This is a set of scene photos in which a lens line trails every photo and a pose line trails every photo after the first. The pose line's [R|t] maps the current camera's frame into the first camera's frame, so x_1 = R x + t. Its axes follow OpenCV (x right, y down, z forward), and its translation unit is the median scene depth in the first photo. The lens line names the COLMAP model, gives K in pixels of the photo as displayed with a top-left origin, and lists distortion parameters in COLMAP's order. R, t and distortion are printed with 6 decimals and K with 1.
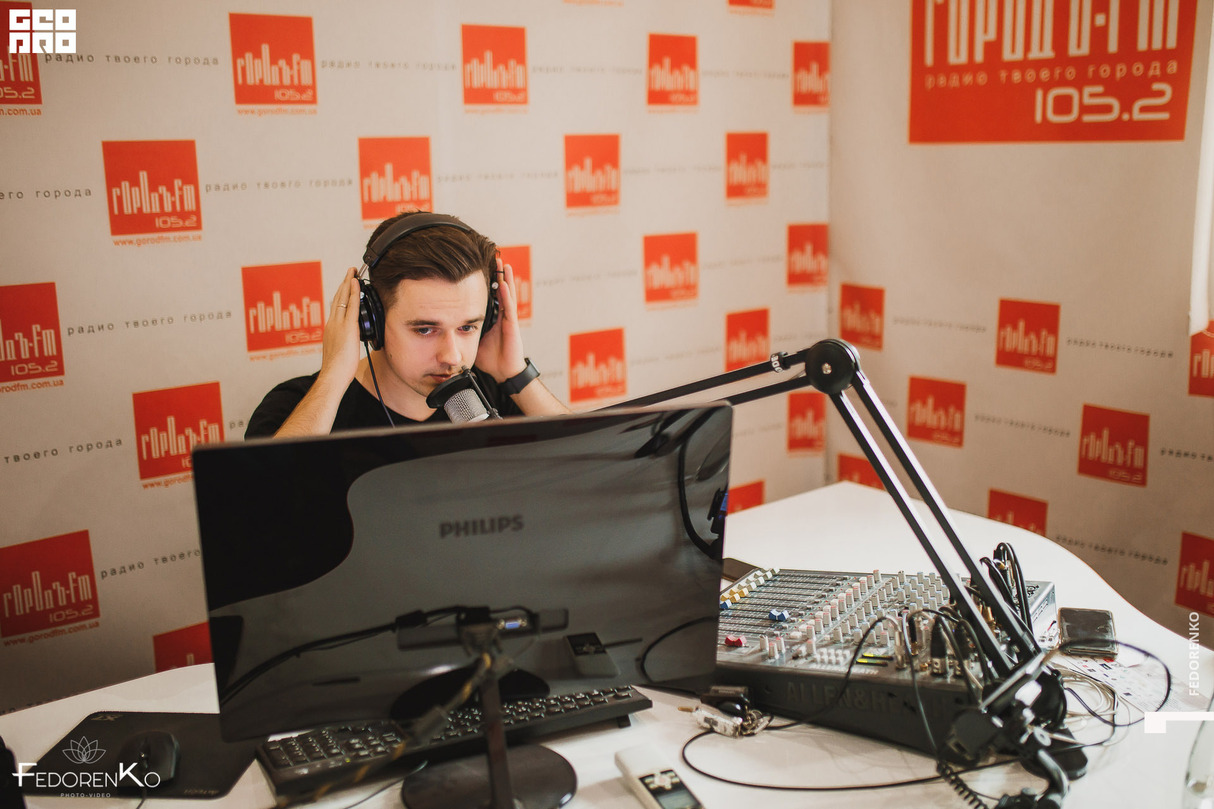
lens RADIAL K [[1263.1, 0, 633.1], [0, 1263.1, 384.0], [0, 0, 1]] dist [-0.037042, 0.006383]
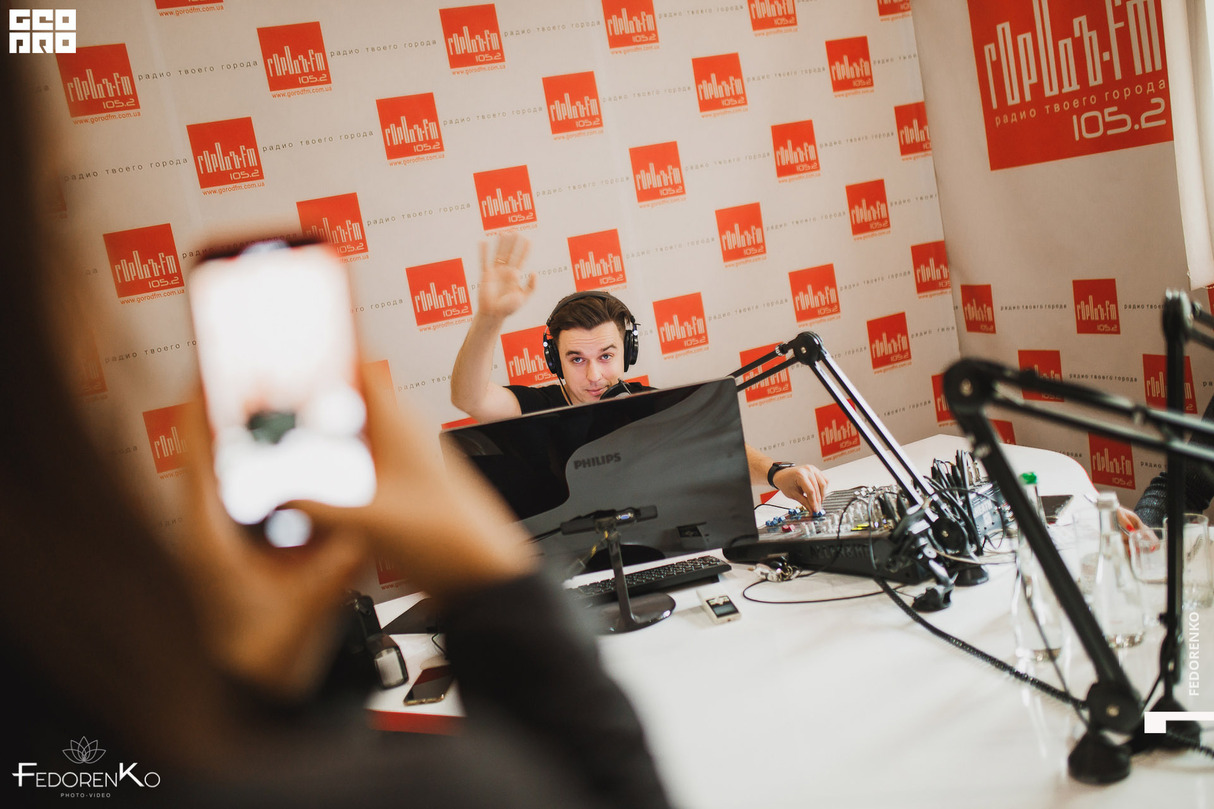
lens RADIAL K [[1208.6, 0, 612.5], [0, 1208.6, 356.2], [0, 0, 1]] dist [-0.003255, -0.001048]
pose [[0.951935, -0.126413, -0.278999, 0.201601], [0.111884, 0.991428, -0.067469, 0.042042], [0.285136, 0.033011, 0.957918, -0.326737]]
